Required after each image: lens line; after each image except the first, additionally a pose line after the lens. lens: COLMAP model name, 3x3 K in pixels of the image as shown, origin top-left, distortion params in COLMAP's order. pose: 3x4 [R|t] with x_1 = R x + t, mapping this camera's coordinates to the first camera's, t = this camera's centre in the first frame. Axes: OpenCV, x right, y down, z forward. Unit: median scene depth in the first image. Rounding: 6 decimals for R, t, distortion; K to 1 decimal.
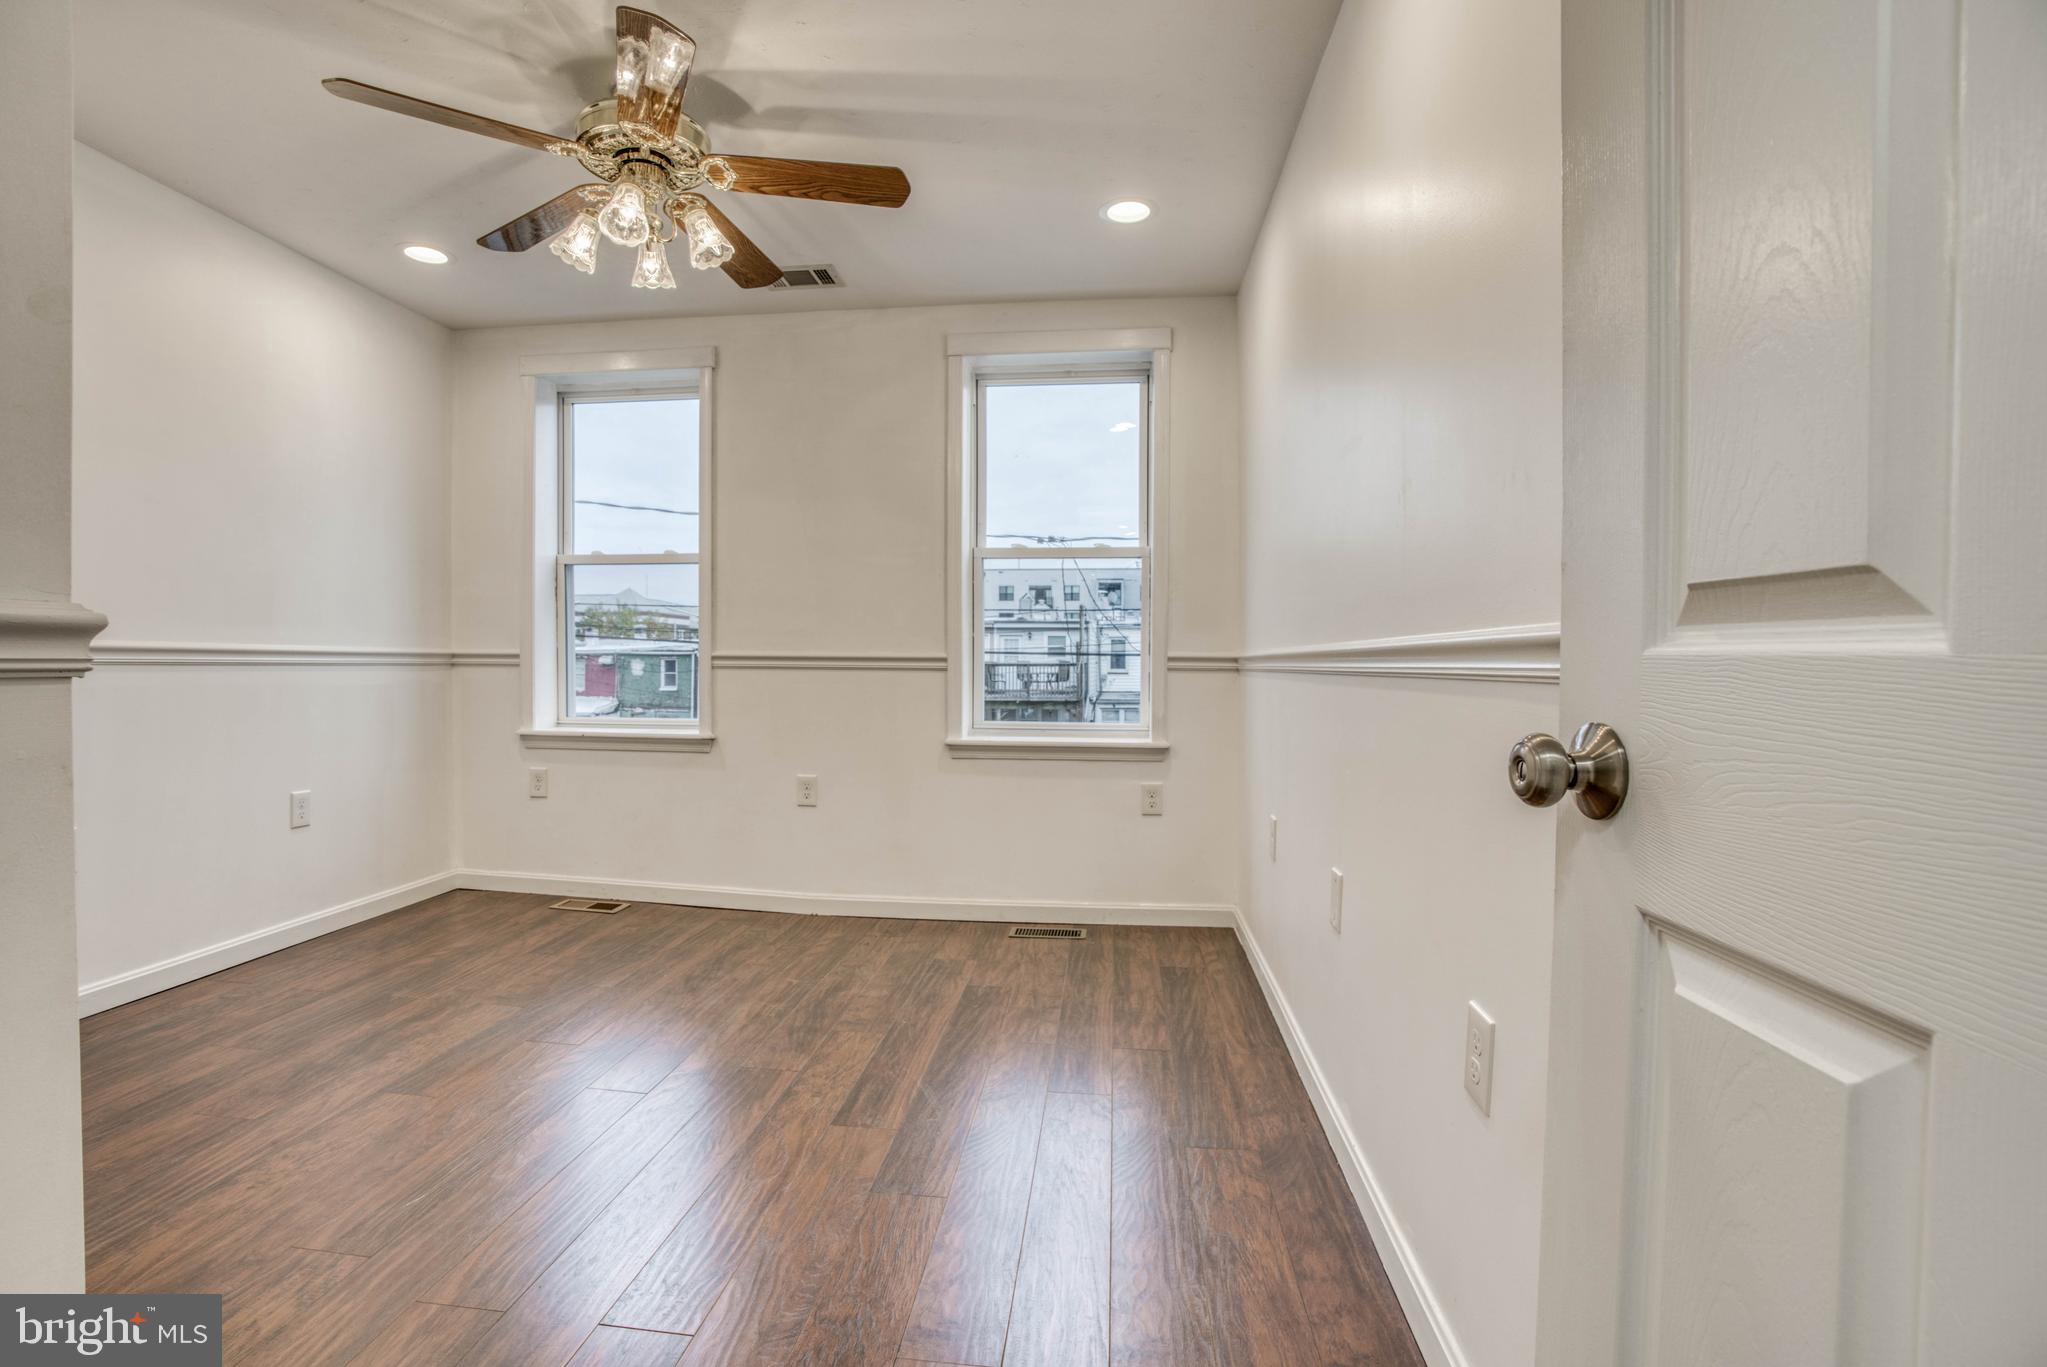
lens RADIAL K [[939.0, 0, 1001.2], [0, 939.0, 686.8], [0, 0, 1]] dist [-0.070714, 0.026035]
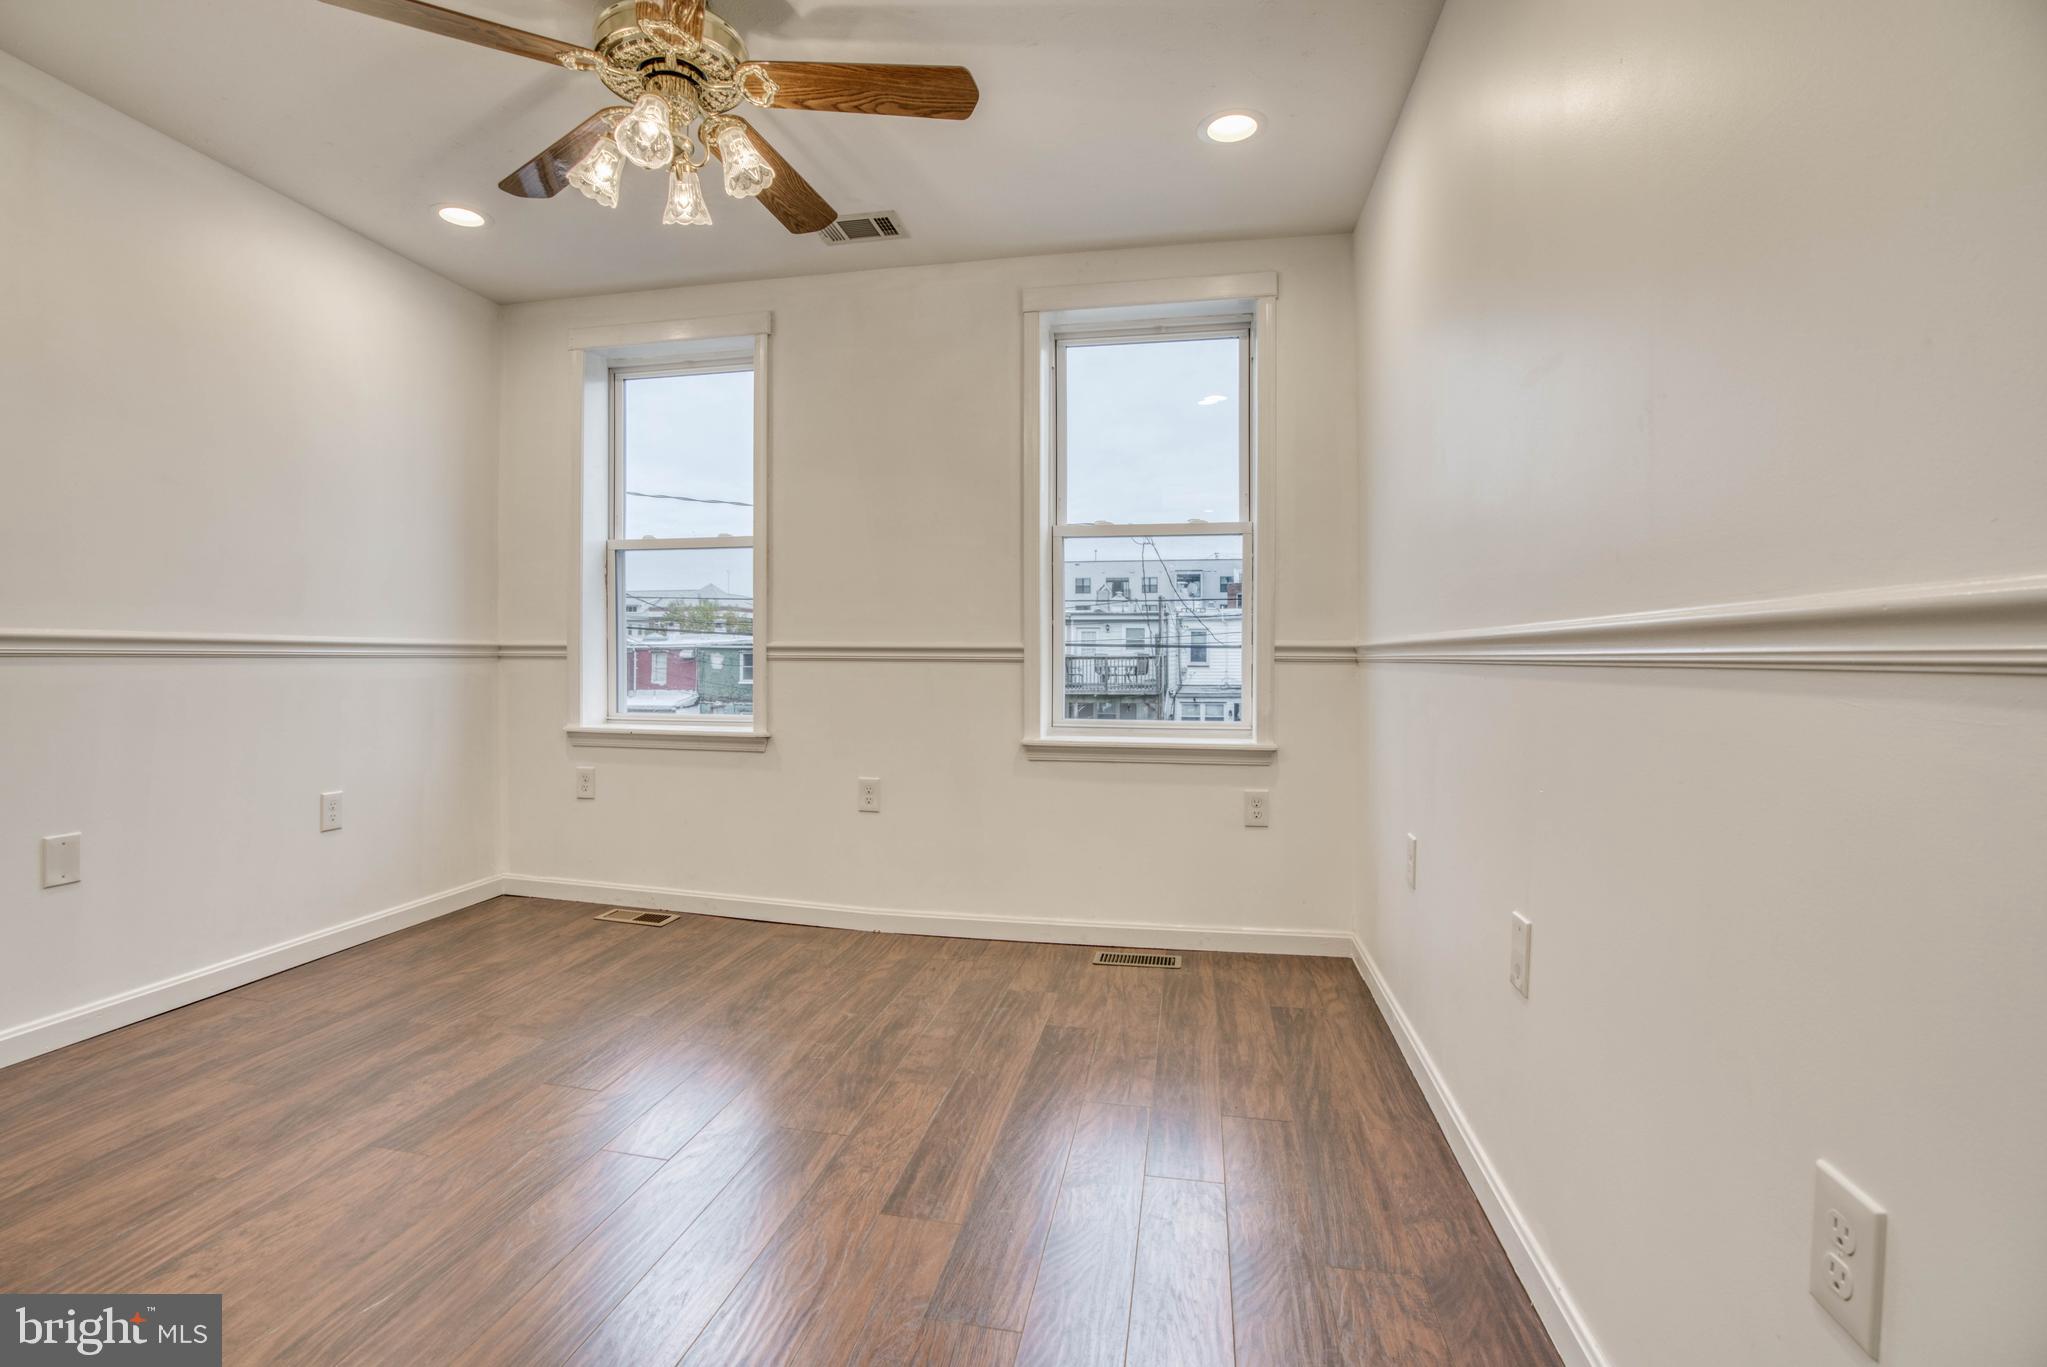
lens RADIAL K [[939.0, 0, 1001.2], [0, 939.0, 686.8], [0, 0, 1]] dist [-0.070714, 0.026035]
pose [[0.996713, 0.000329, -0.081013, -0.008402], [0.000243, 0.999975, 0.007058, -0.000150], [0.081014, -0.007054, 0.996688, 0.143970]]
